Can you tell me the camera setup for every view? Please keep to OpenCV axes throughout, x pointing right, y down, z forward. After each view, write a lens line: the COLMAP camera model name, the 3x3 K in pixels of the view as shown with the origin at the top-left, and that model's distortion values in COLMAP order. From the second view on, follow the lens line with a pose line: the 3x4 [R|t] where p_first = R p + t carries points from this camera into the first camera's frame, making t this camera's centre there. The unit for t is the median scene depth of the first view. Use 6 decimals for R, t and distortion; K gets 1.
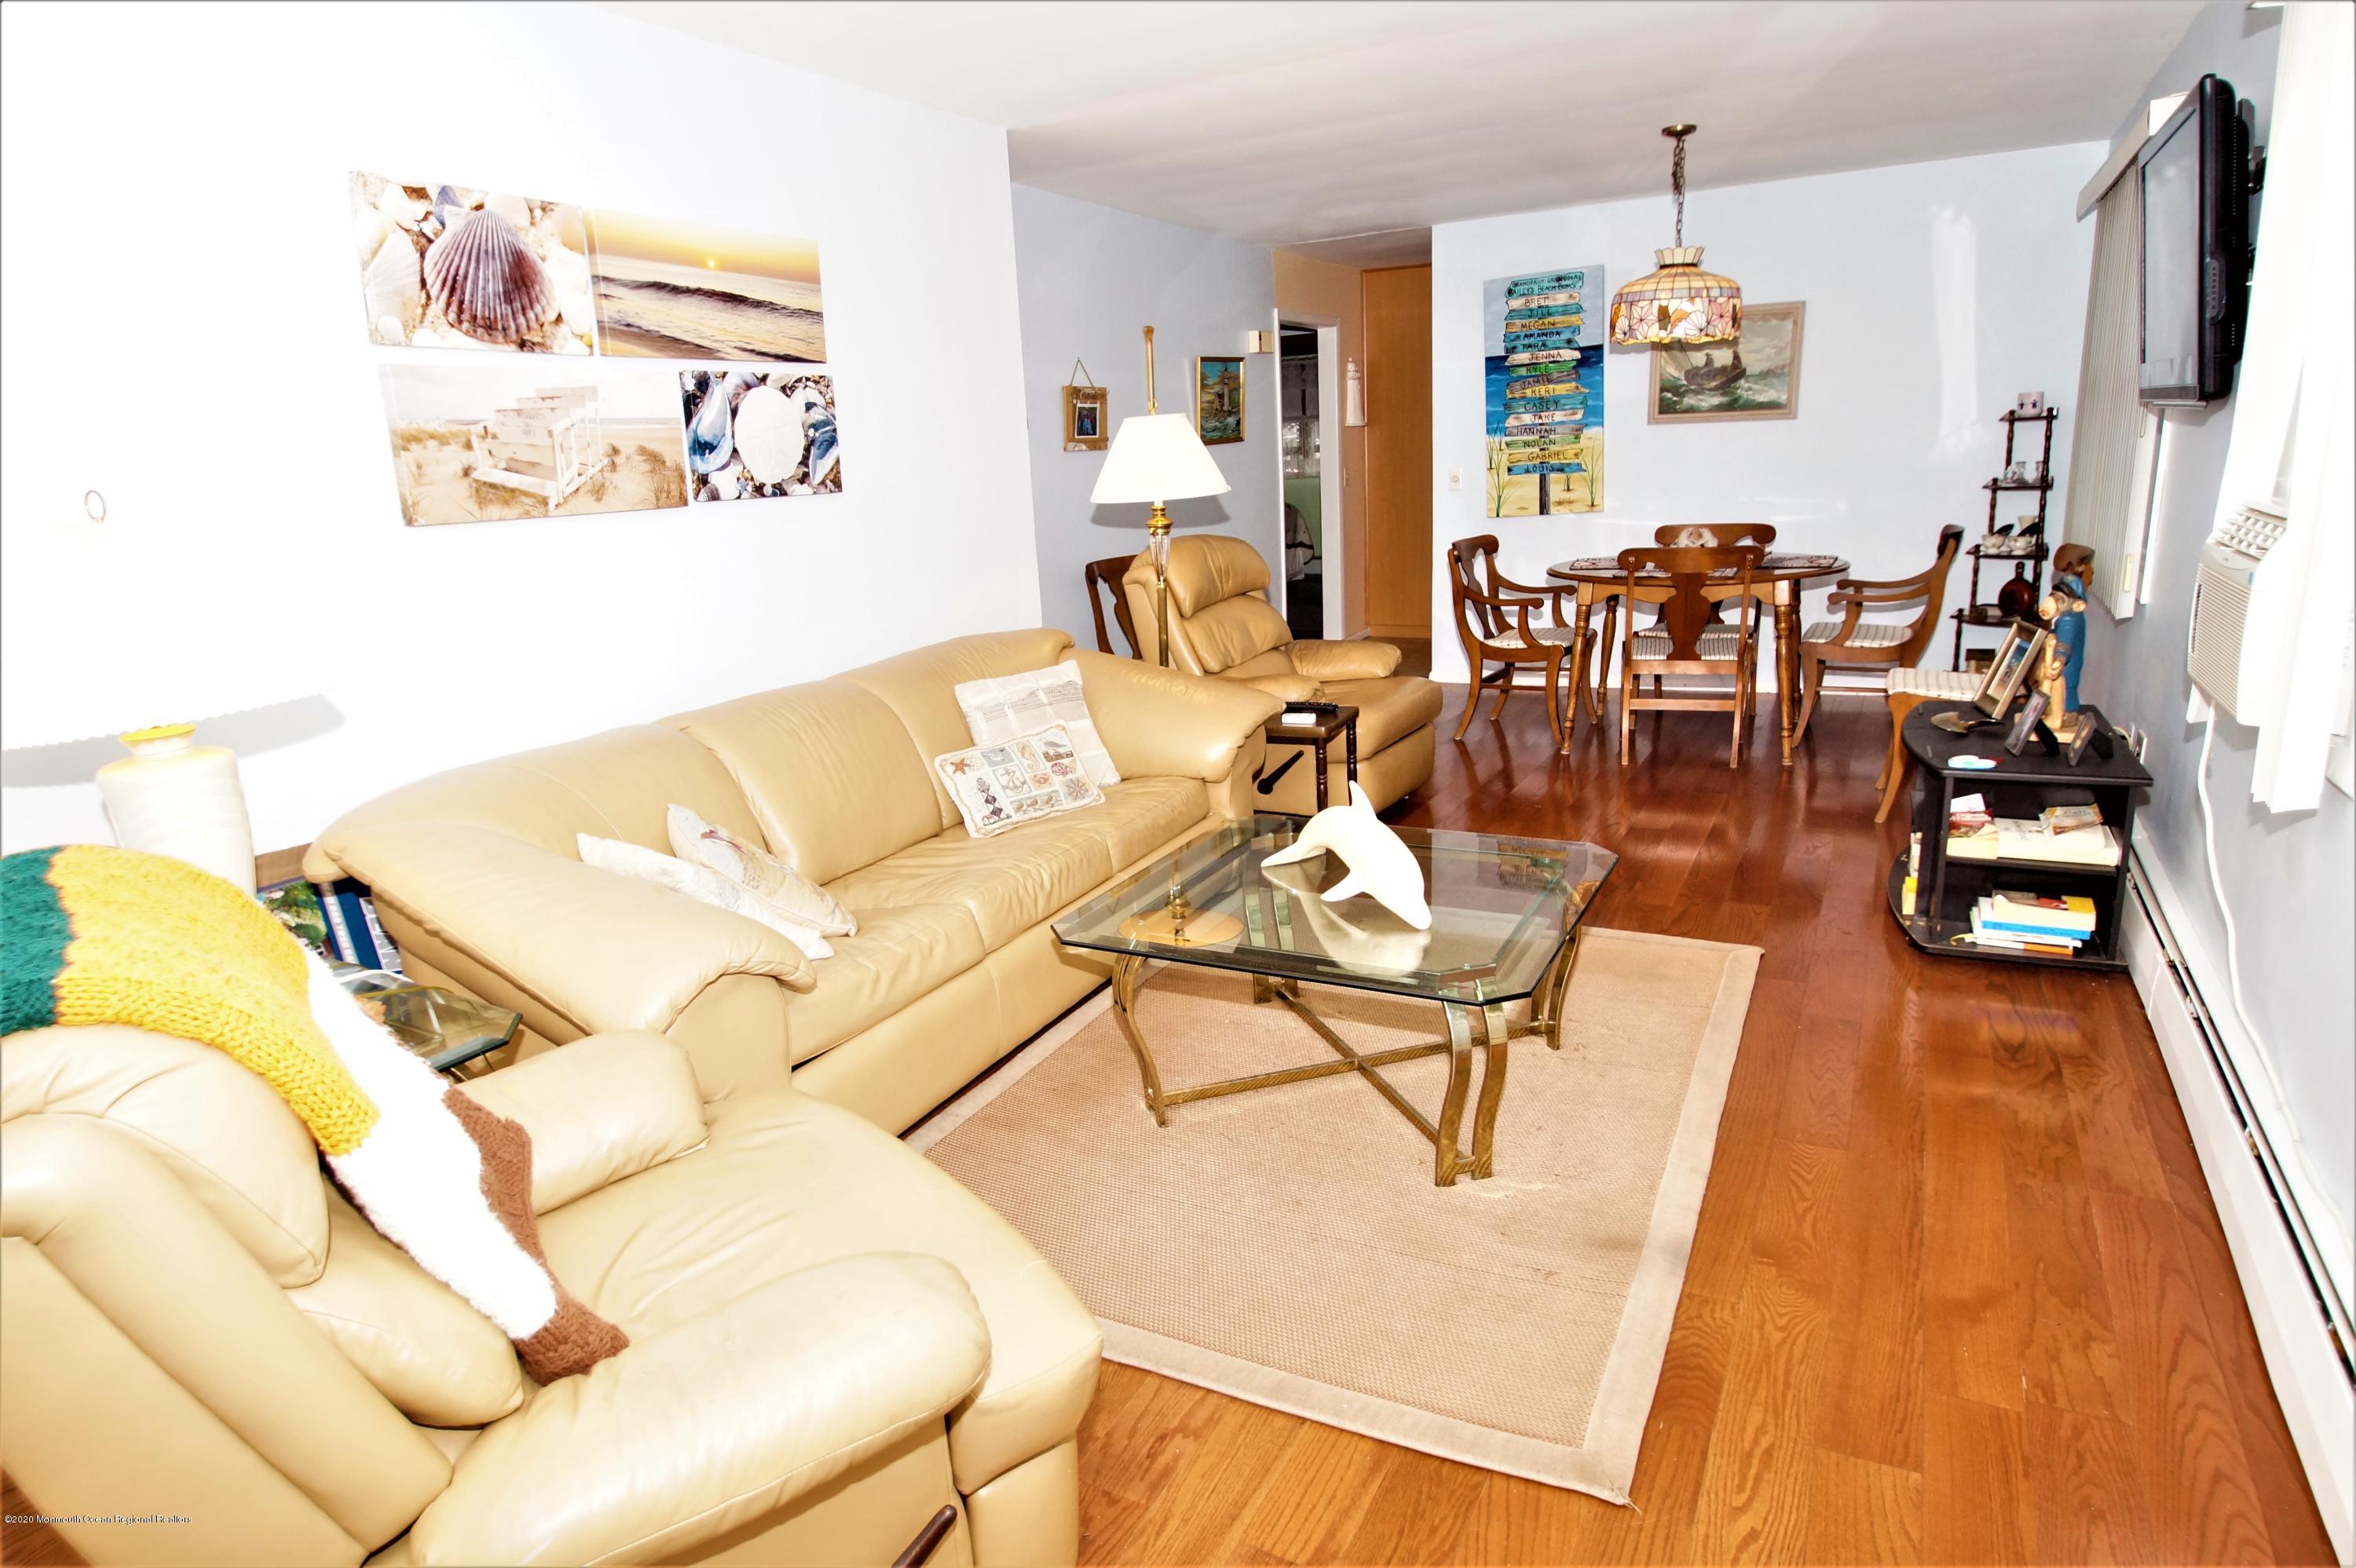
lens RADIAL K [[1351.0, 0, 1130.8], [0, 1351.0, 798.0], [0, 0, 1]] dist [-0.021541, 0.000668]
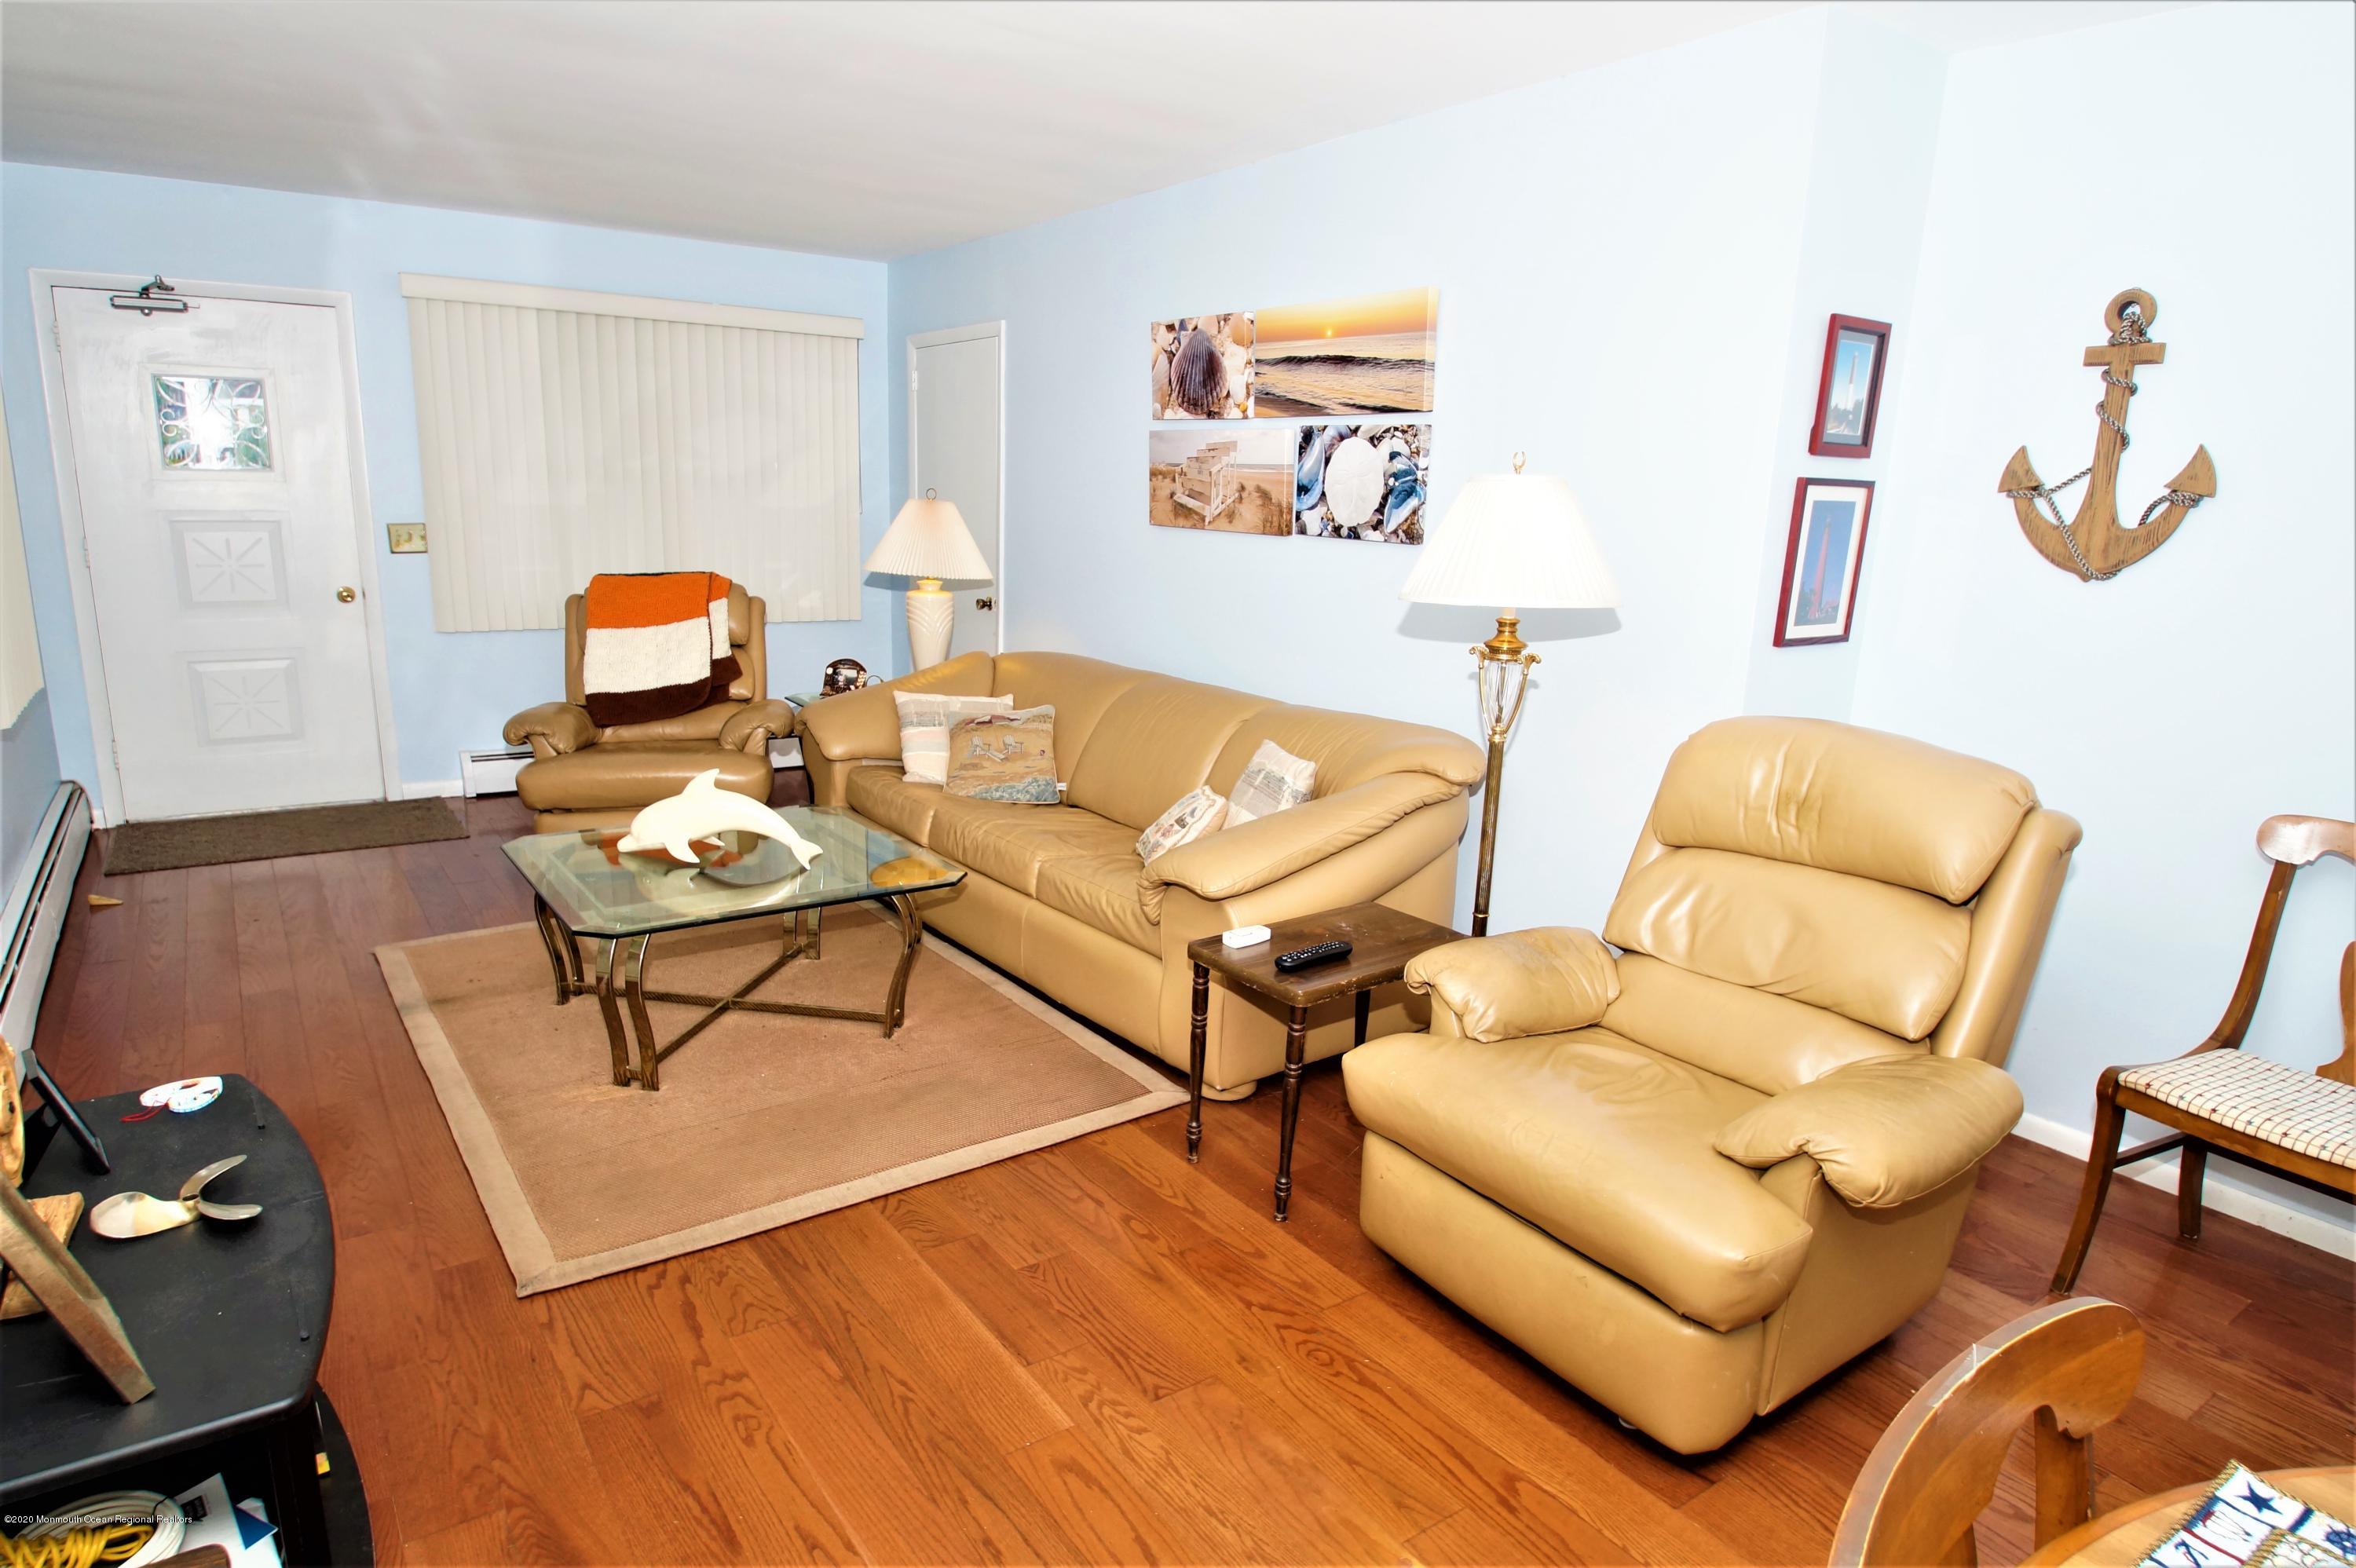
lens RADIAL K [[1351.0, 0, 1169.3], [0, 1351.0, 784.2], [0, 0, 1]] dist [-0.021541, 0.000668]
pose [[-0.427018, 0.235765, -0.872967, 0.770577], [-0.230550, 0.905118, 0.357223, -0.390020], [0.874358, 0.353803, -0.332146, 1.274996]]
